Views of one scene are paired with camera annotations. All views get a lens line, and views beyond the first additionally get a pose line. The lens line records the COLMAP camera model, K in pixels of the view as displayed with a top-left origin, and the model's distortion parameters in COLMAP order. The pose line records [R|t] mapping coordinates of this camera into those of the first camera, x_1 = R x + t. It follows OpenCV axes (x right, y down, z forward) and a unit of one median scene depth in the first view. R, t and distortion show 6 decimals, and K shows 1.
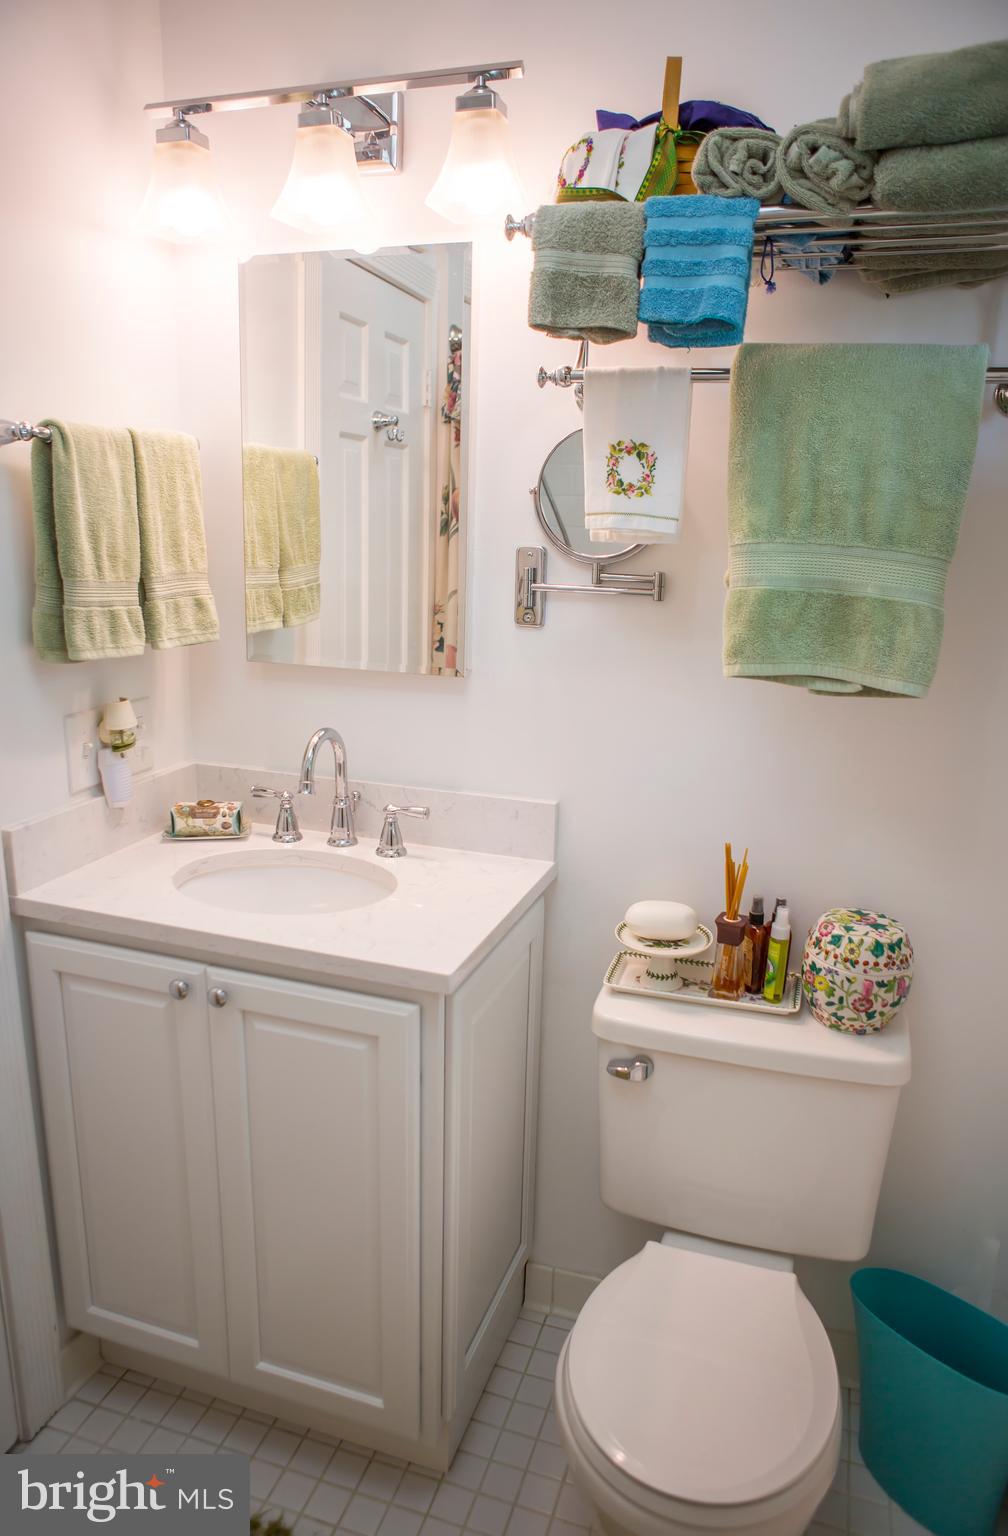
lens RADIAL K [[1030.9, 0, 504.0], [0, 1030.9, 768.0], [0, 0, 1]] dist [-0.054781, 0.003281]
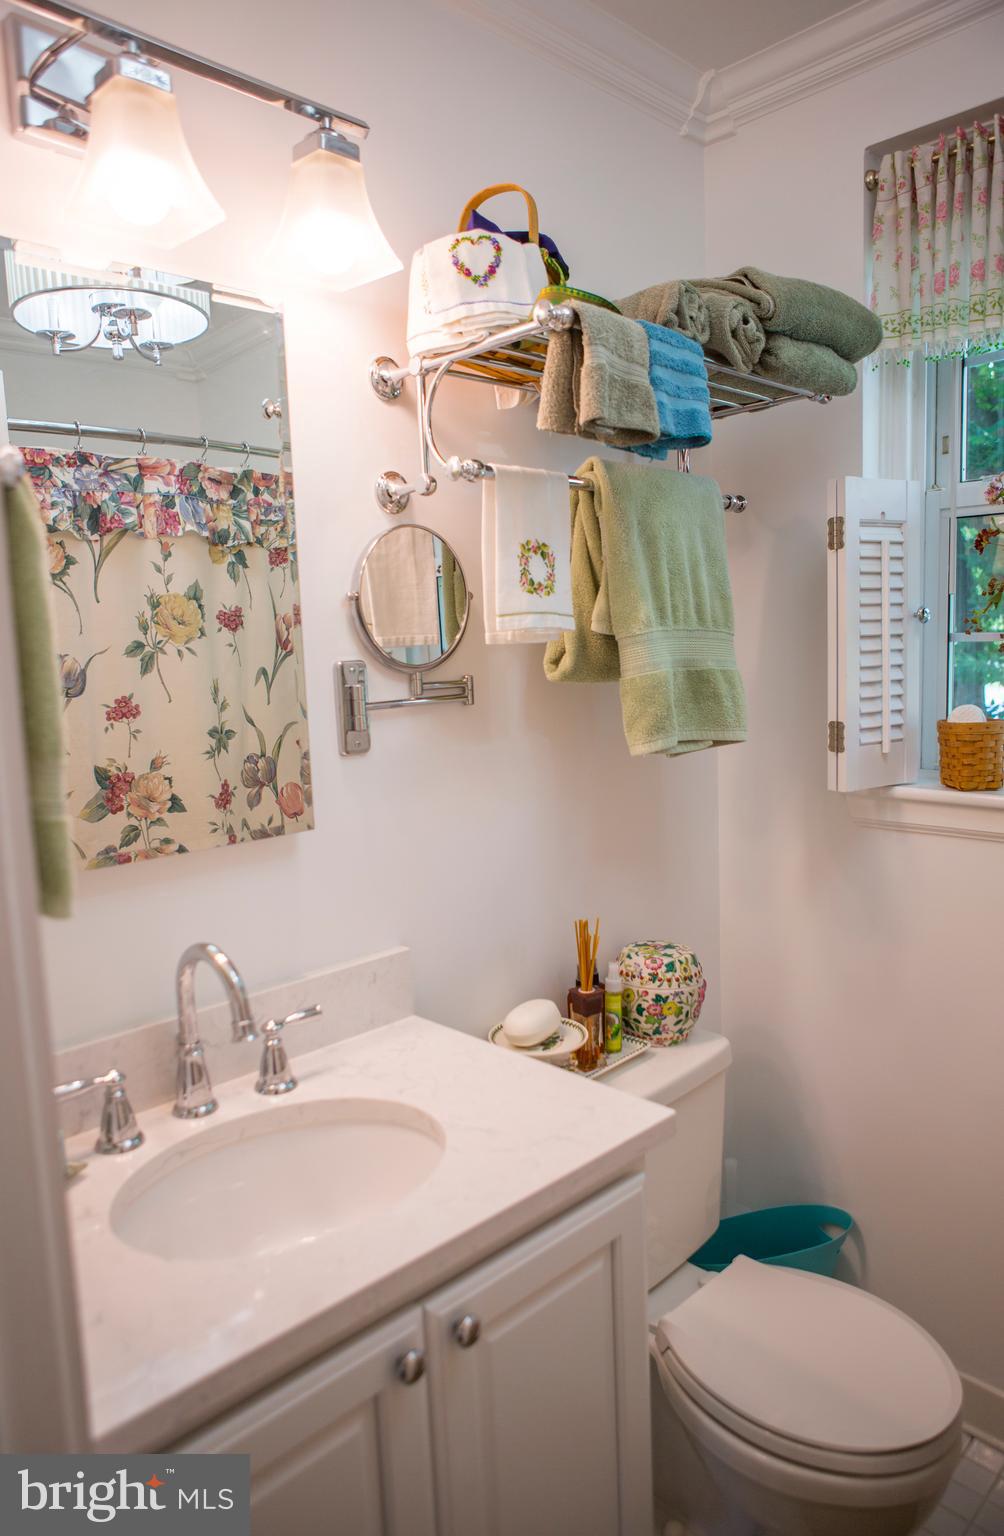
lens RADIAL K [[1030.9, 0, 502.0], [0, 1030.9, 768.0], [0, 0, 1]] dist [-0.054781, 0.003281]
pose [[0.451610, -0.150121, 0.879495, -0.754631], [0.260515, 0.964974, 0.030940, -0.135997], [-0.853335, 0.215150, 0.474900, 0.561833]]
